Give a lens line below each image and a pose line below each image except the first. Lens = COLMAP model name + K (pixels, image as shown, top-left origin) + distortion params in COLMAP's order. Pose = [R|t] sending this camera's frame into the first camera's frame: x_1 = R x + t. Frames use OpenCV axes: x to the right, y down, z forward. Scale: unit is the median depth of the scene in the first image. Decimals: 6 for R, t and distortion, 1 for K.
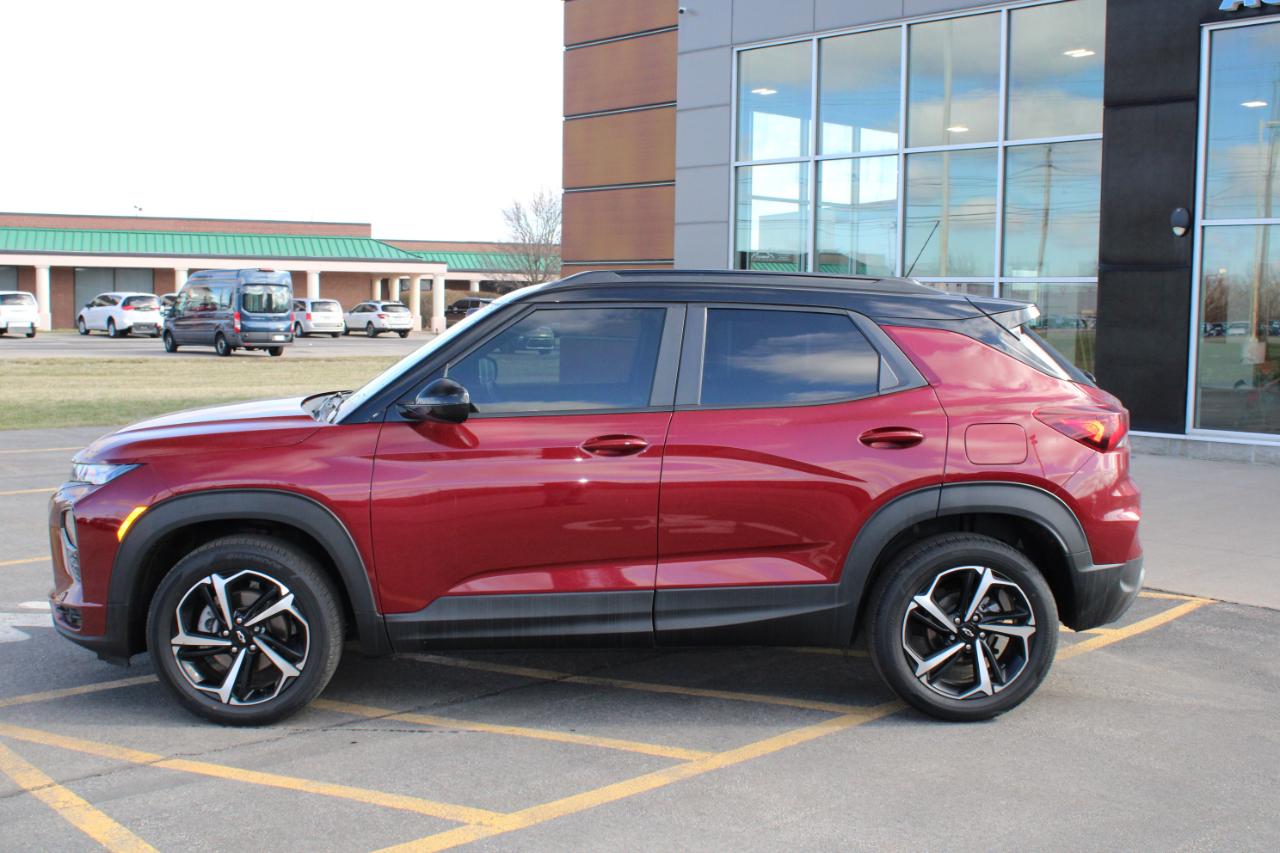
lens RADIAL K [[1421.6, 0, 642.2], [0, 1421.6, 420.1], [0, 0, 1]] dist [-0.062708, 0.000000]
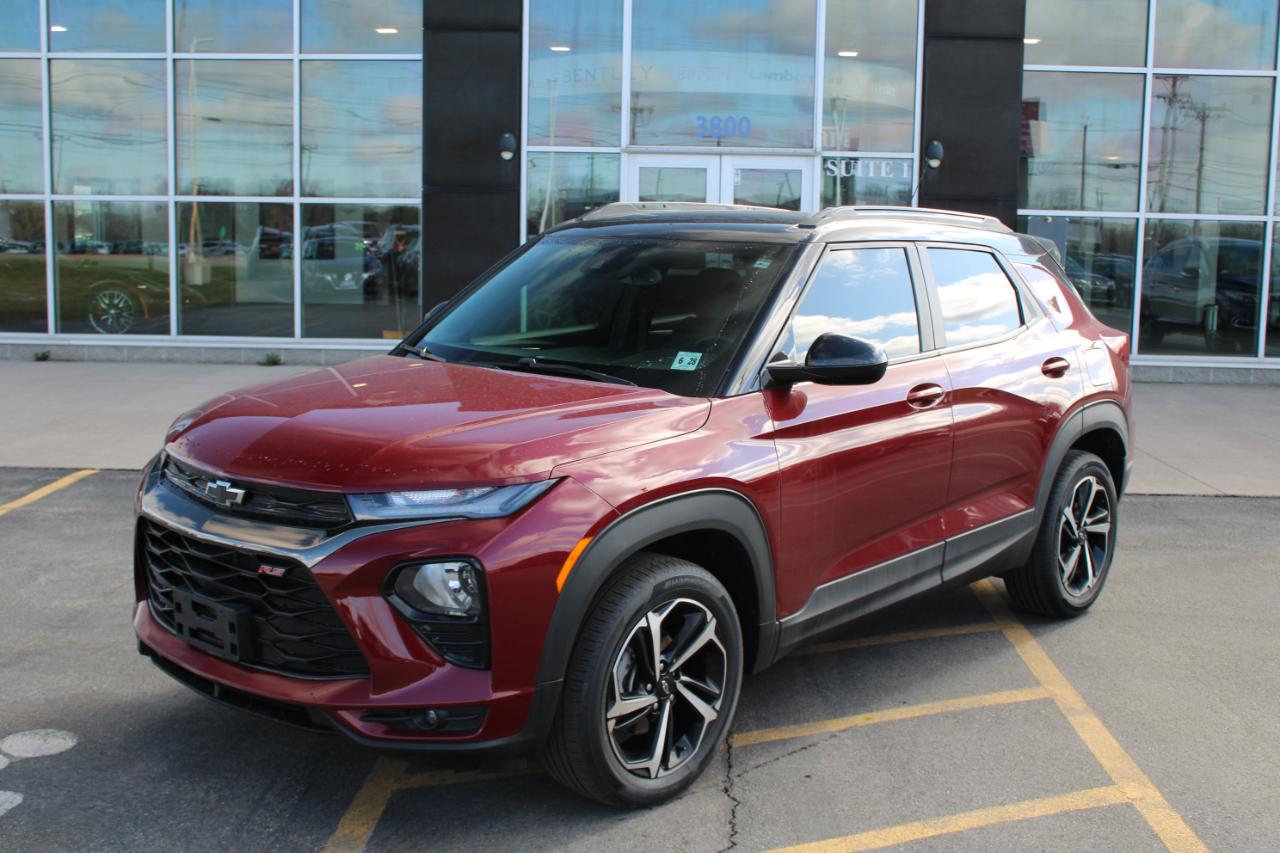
lens RADIAL K [[1421.6, 0, 644.3], [0, 1421.6, 426.1], [0, 0, 1]] dist [-0.062708, 0.000000]
pose [[0.696764, -0.097528, 0.710639, -0.820041], [0.050933, 0.994940, 0.086607, -0.052740], [-0.715490, -0.024150, 0.698206, 0.478355]]
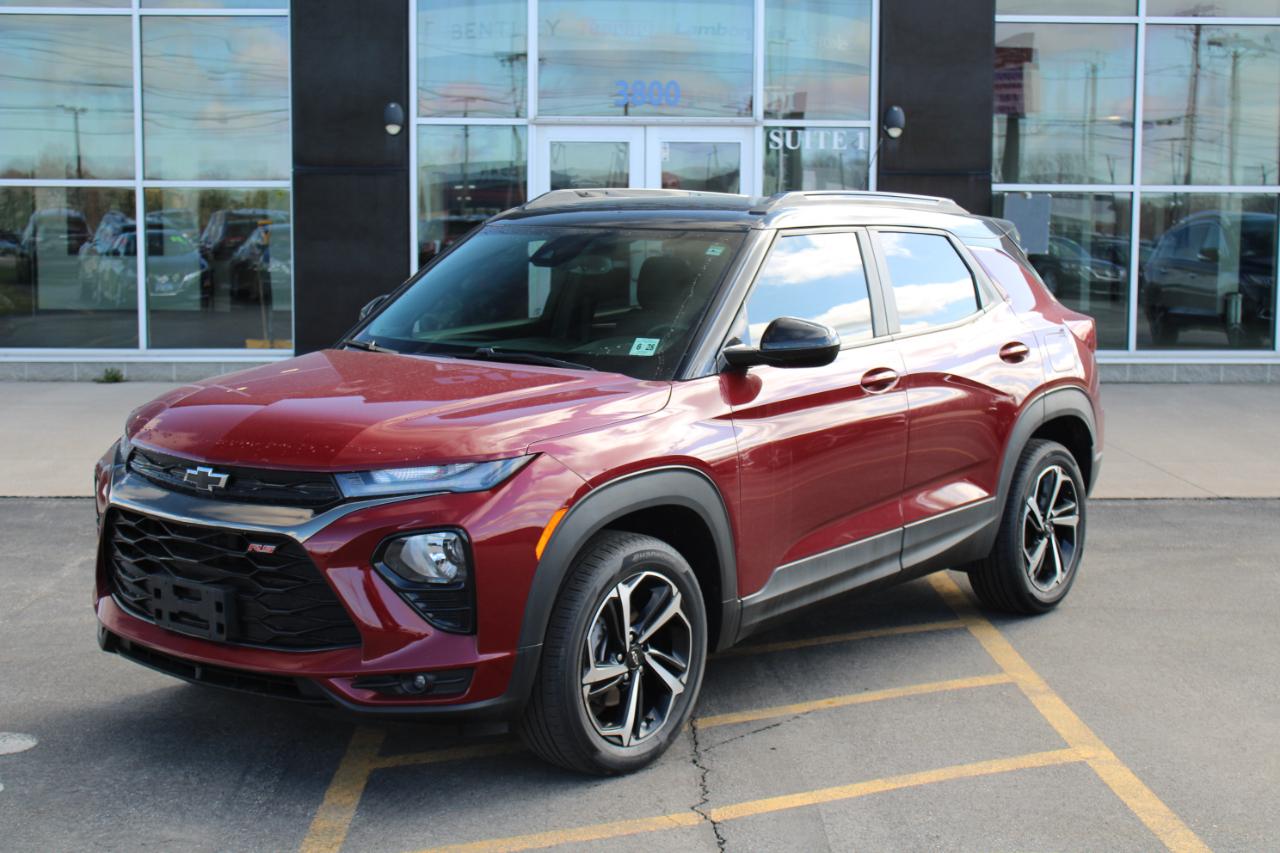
lens RADIAL K [[1832.5, 0, 650.0], [0, 1832.5, 429.4], [0, 0, 1]] dist [-0.018033, 0.000000]
pose [[0.649732, -0.097709, 0.753857, -1.036392], [0.067131, 0.995205, 0.071131, -0.045648], [-0.757193, 0.004391, 0.653176, 0.324854]]
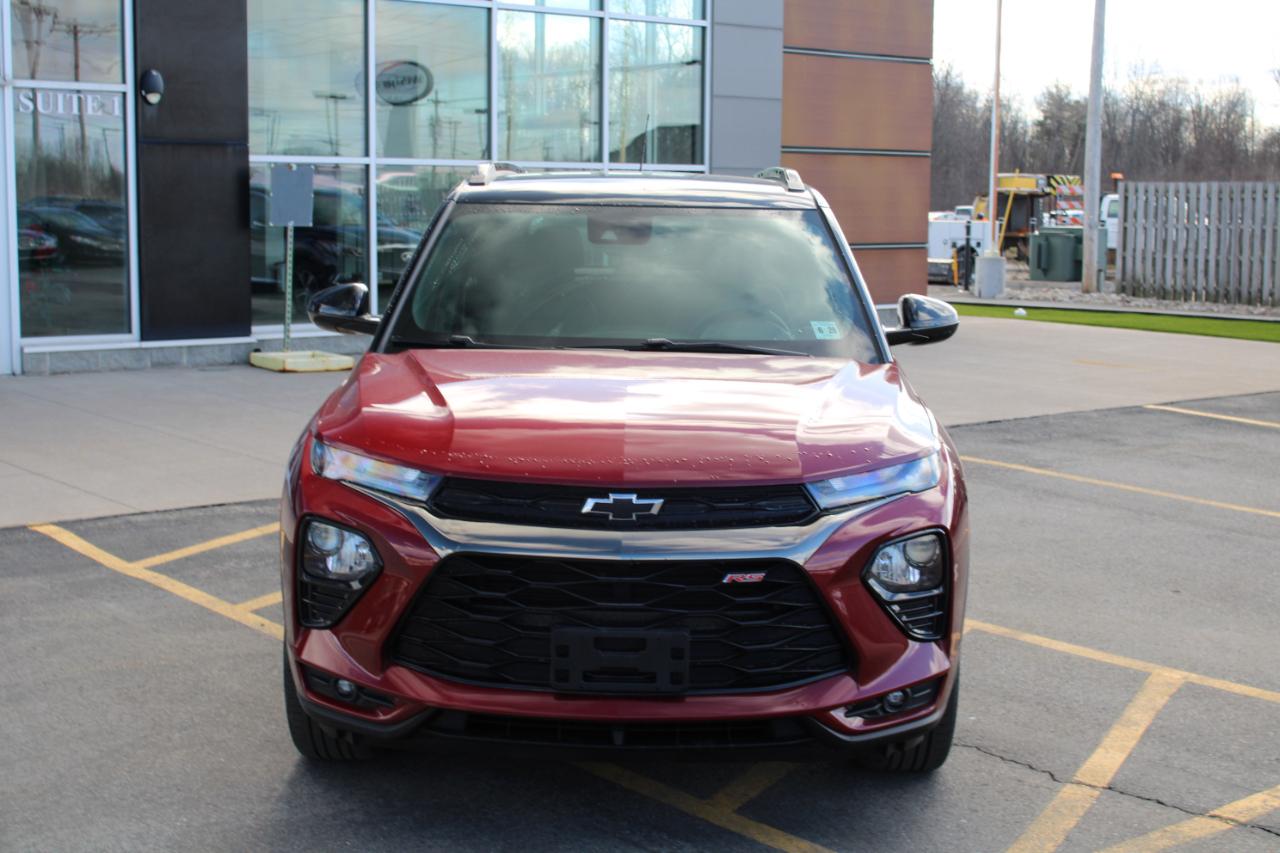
lens RADIAL K [[1832.5, 0, 645.5], [0, 1832.5, 467.0], [0, 0, 1]] dist [-0.018033, 0.000000]
pose [[0.061114, -0.159309, 0.985335, -1.266721], [0.075808, 0.985070, 0.154564, -0.110649], [-0.995248, 0.065250, 0.072278, 1.078386]]
